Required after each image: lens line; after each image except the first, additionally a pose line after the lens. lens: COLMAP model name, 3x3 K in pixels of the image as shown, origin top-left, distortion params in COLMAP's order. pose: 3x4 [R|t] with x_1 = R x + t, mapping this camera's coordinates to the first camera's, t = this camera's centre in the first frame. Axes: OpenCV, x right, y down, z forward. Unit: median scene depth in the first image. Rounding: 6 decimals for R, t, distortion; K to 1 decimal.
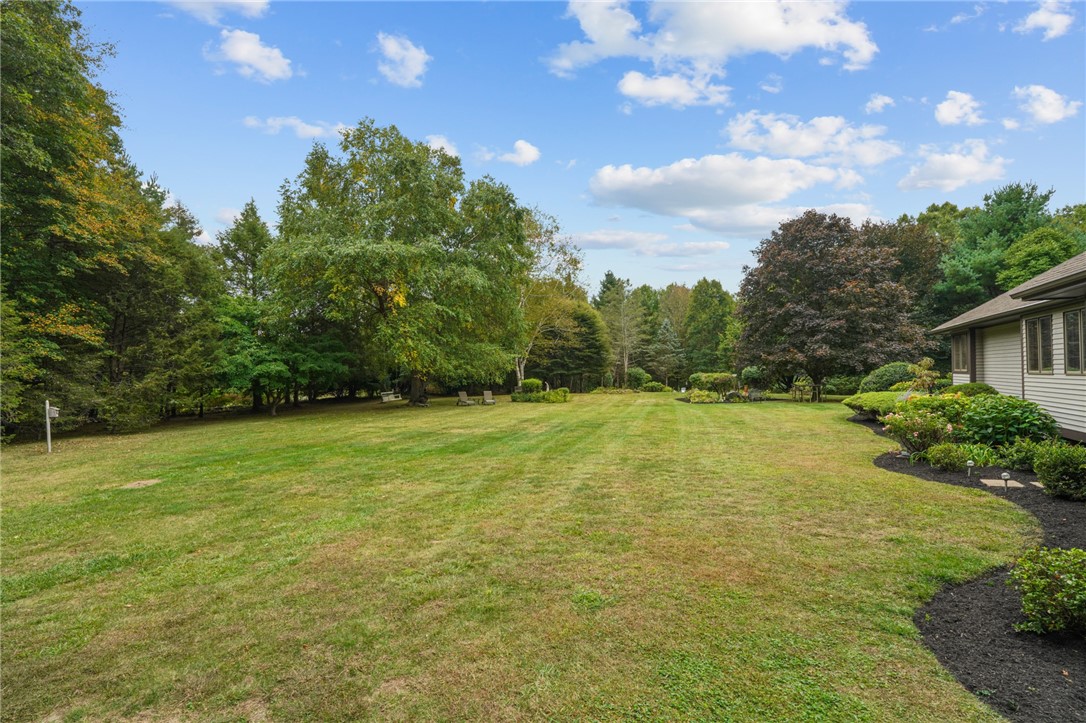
lens RADIAL K [[491.6, 0, 542.4], [0, 491.6, 363.6], [0, 0, 1]] dist [-0.002502, 0.000021]
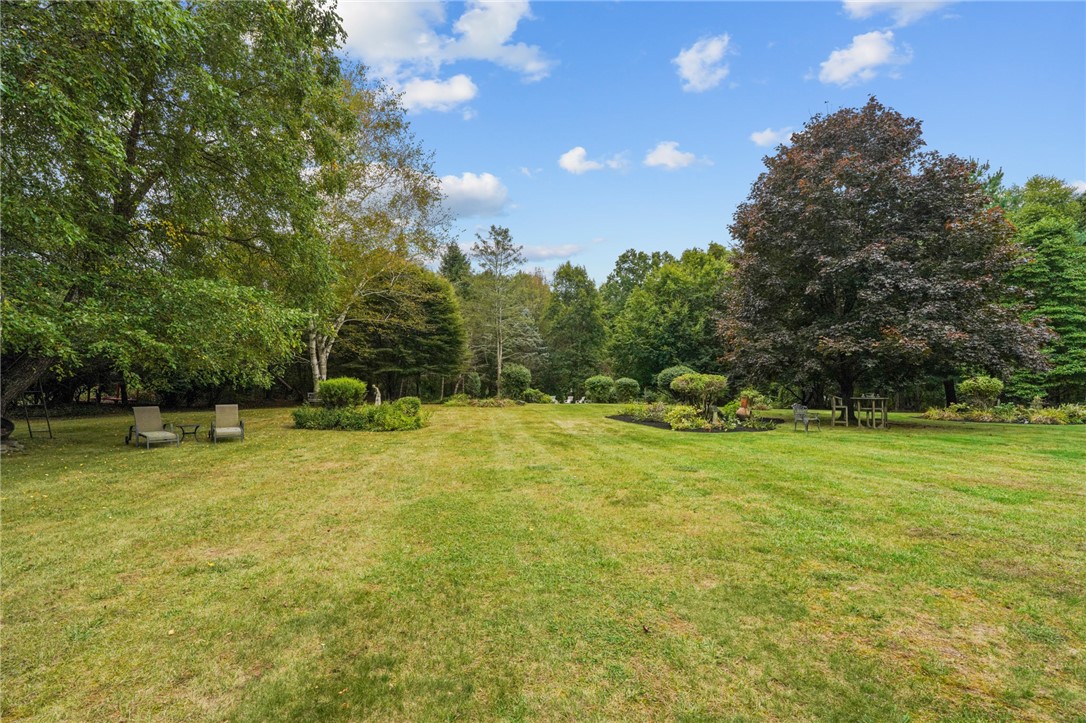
lens RADIAL K [[491.6, 0, 542.4], [0, 491.6, 363.6], [0, 0, 1]] dist [-0.002502, 0.000021]
pose [[0.930706, 0.032580, 0.364314, -0.013188], [-0.028530, 0.999457, -0.016494, 0.016008], [-0.364654, 0.004957, 0.931130, 0.395037]]
